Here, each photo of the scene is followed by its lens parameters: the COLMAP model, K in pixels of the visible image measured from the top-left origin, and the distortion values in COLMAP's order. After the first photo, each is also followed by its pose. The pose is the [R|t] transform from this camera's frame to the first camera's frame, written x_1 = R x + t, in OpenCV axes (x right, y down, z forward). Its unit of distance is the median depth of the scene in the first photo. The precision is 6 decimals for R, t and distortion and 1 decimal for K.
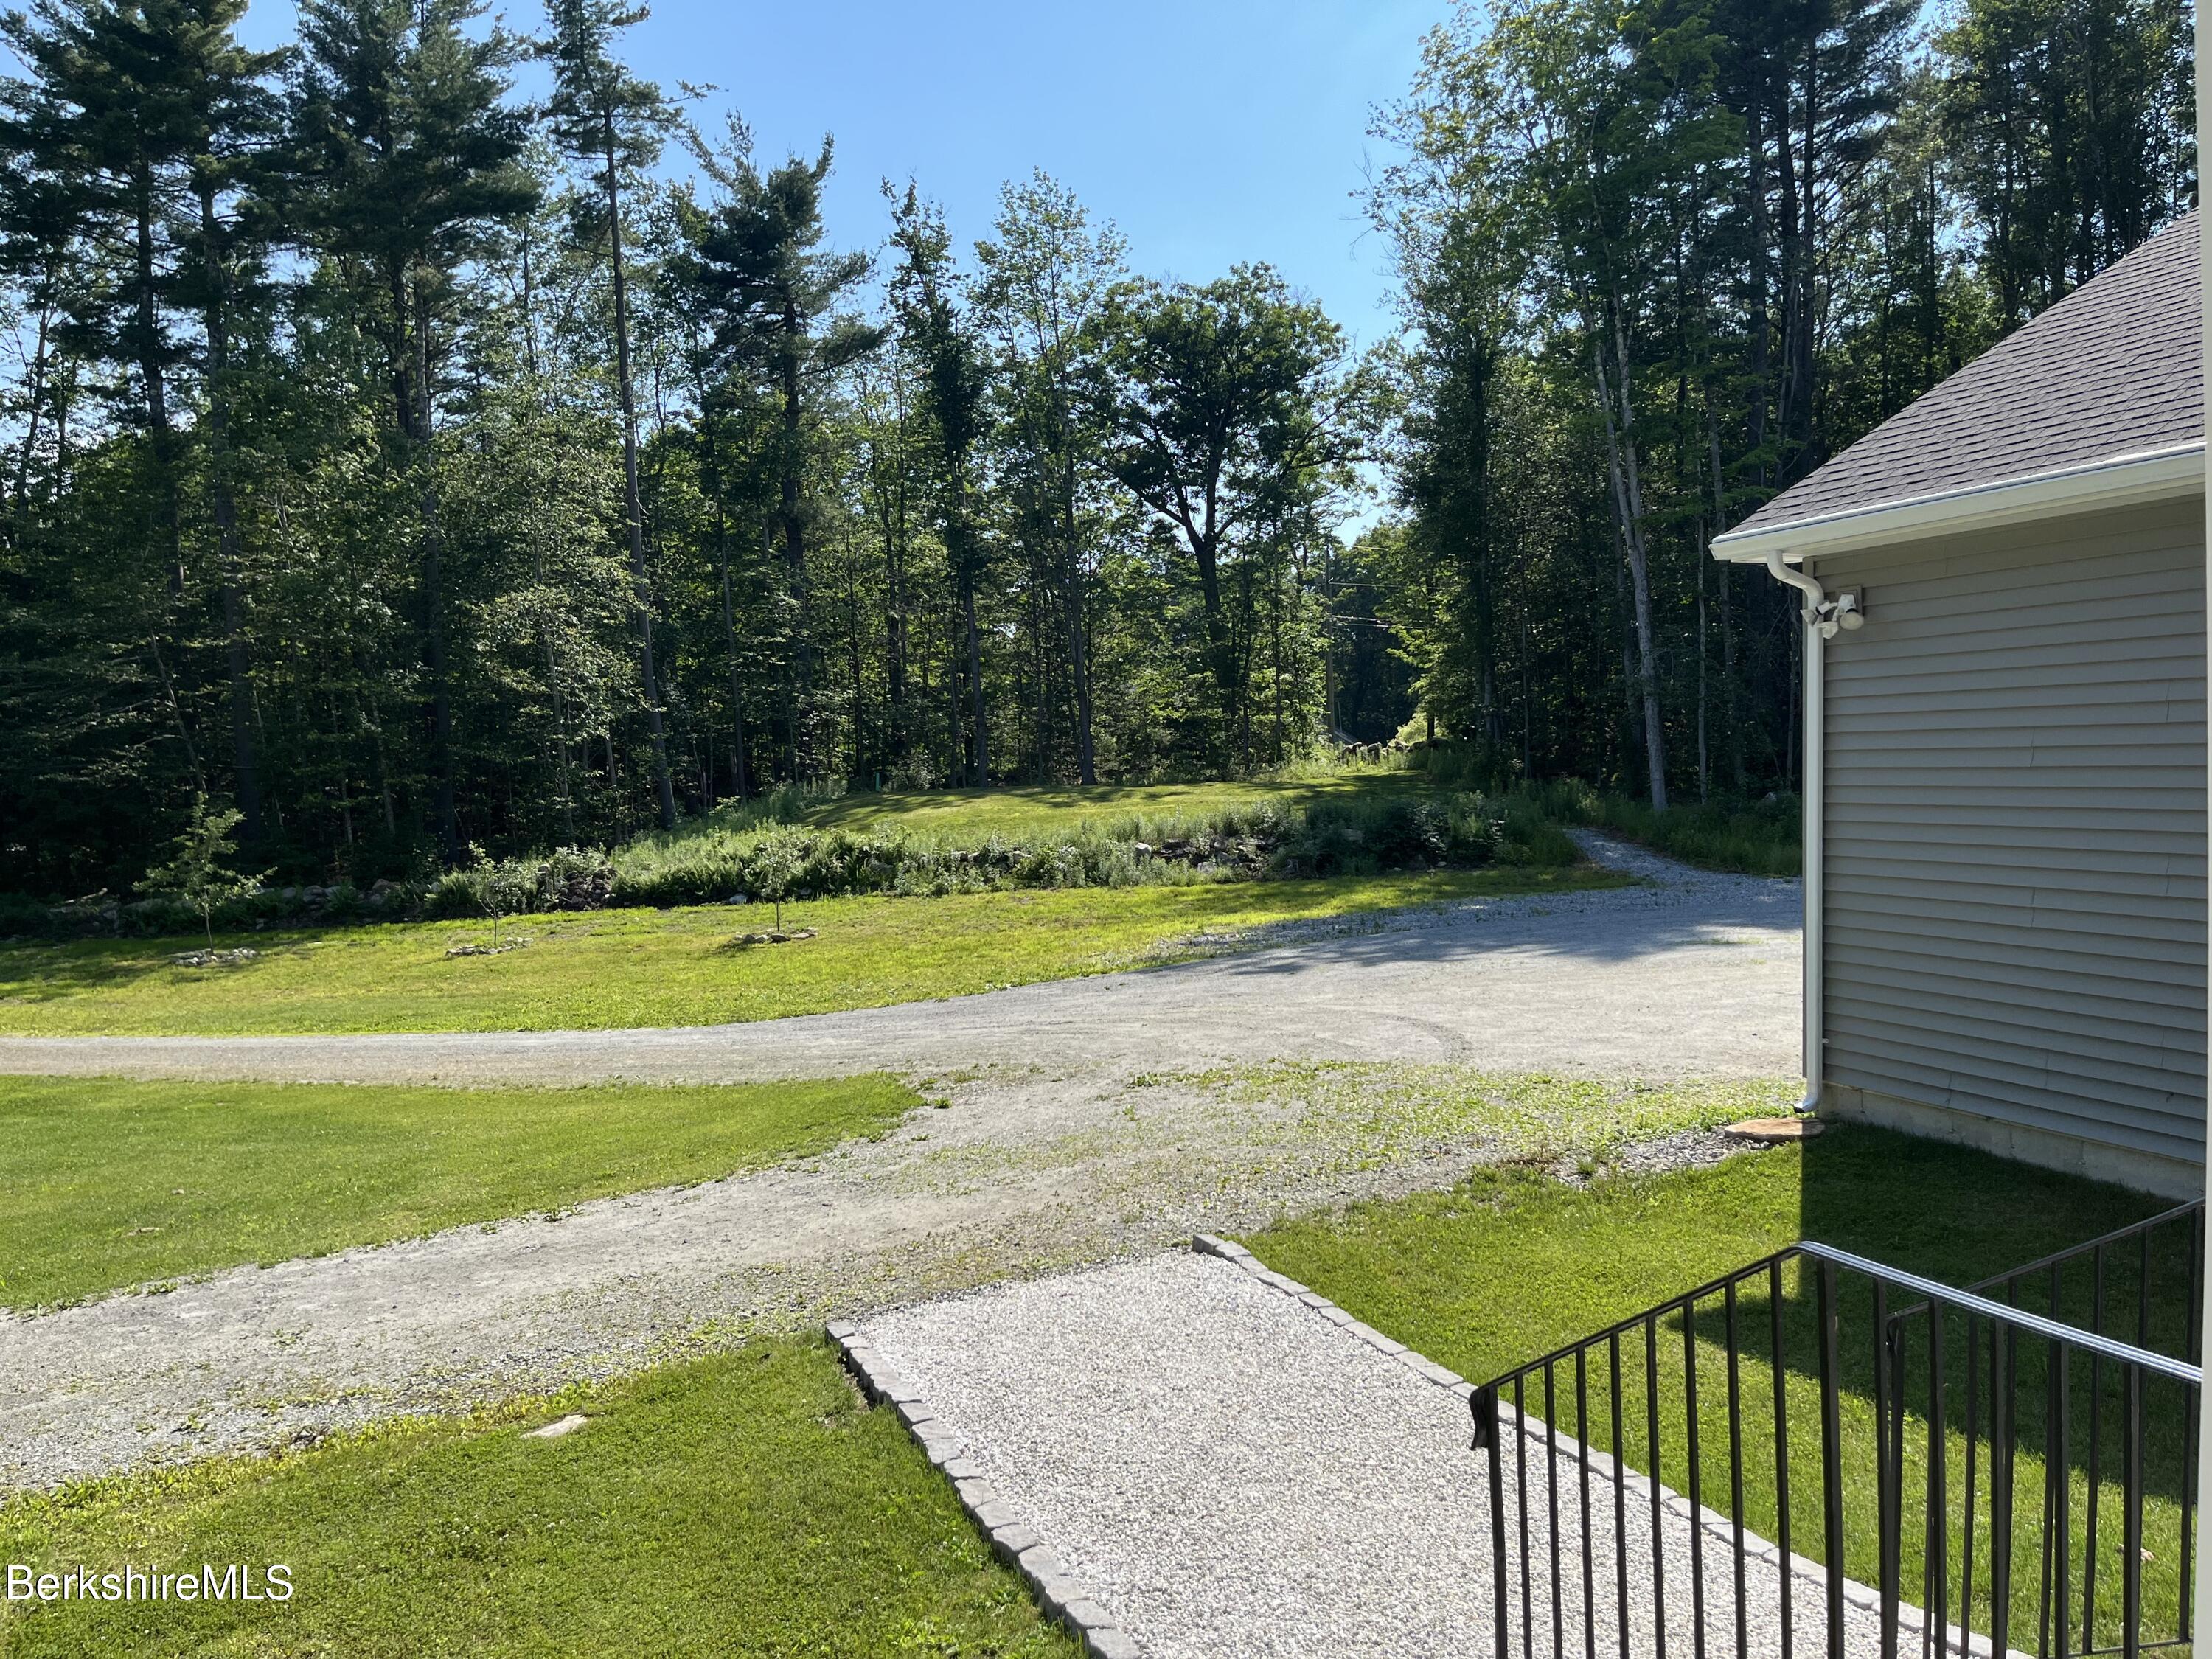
lens RADIAL K [[1674.7, 0, 1108.9], [0, 1674.7, 810.5], [0, 0, 1]] dist [0.069572, -0.097014]
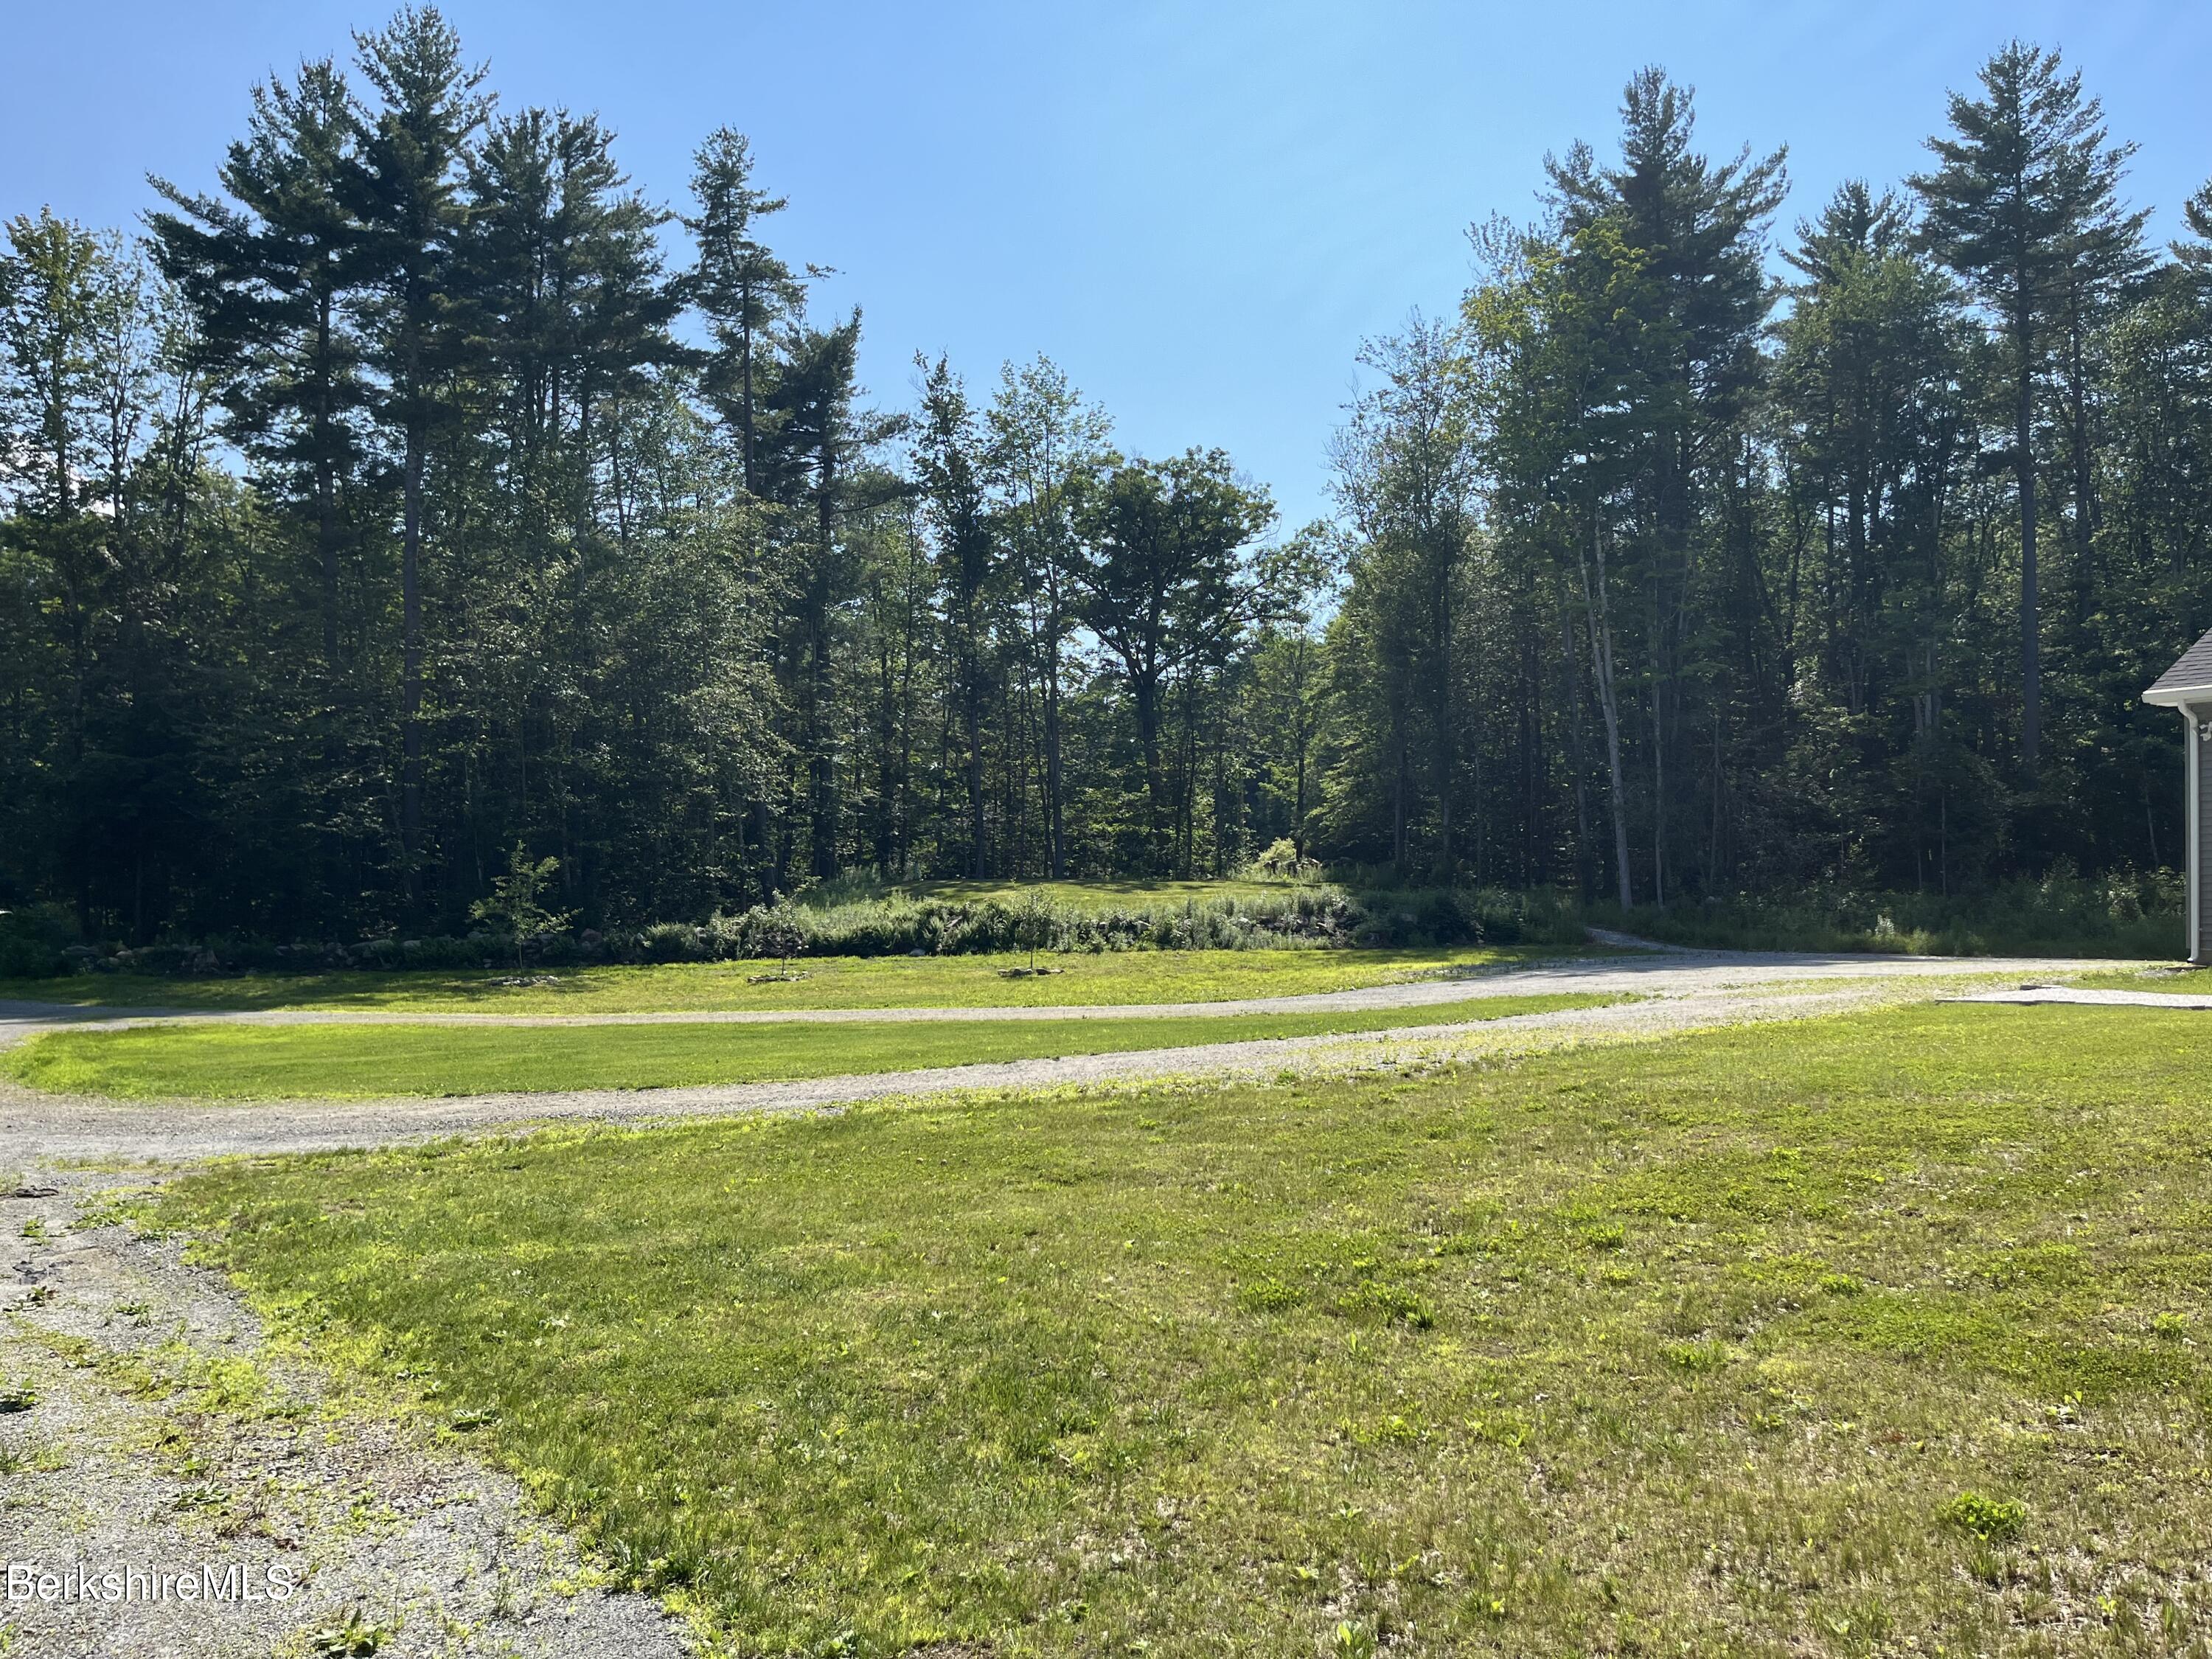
lens RADIAL K [[1674.7, 0, 1106.2], [0, 1674.7, 847.5], [0, 0, 1]] dist [0.069572, -0.097014]
pose [[0.982027, 0.041421, 0.184142, -0.241447], [-0.030153, 0.997521, -0.063574, 0.038735], [-0.186319, 0.056879, 0.980841, -0.155099]]
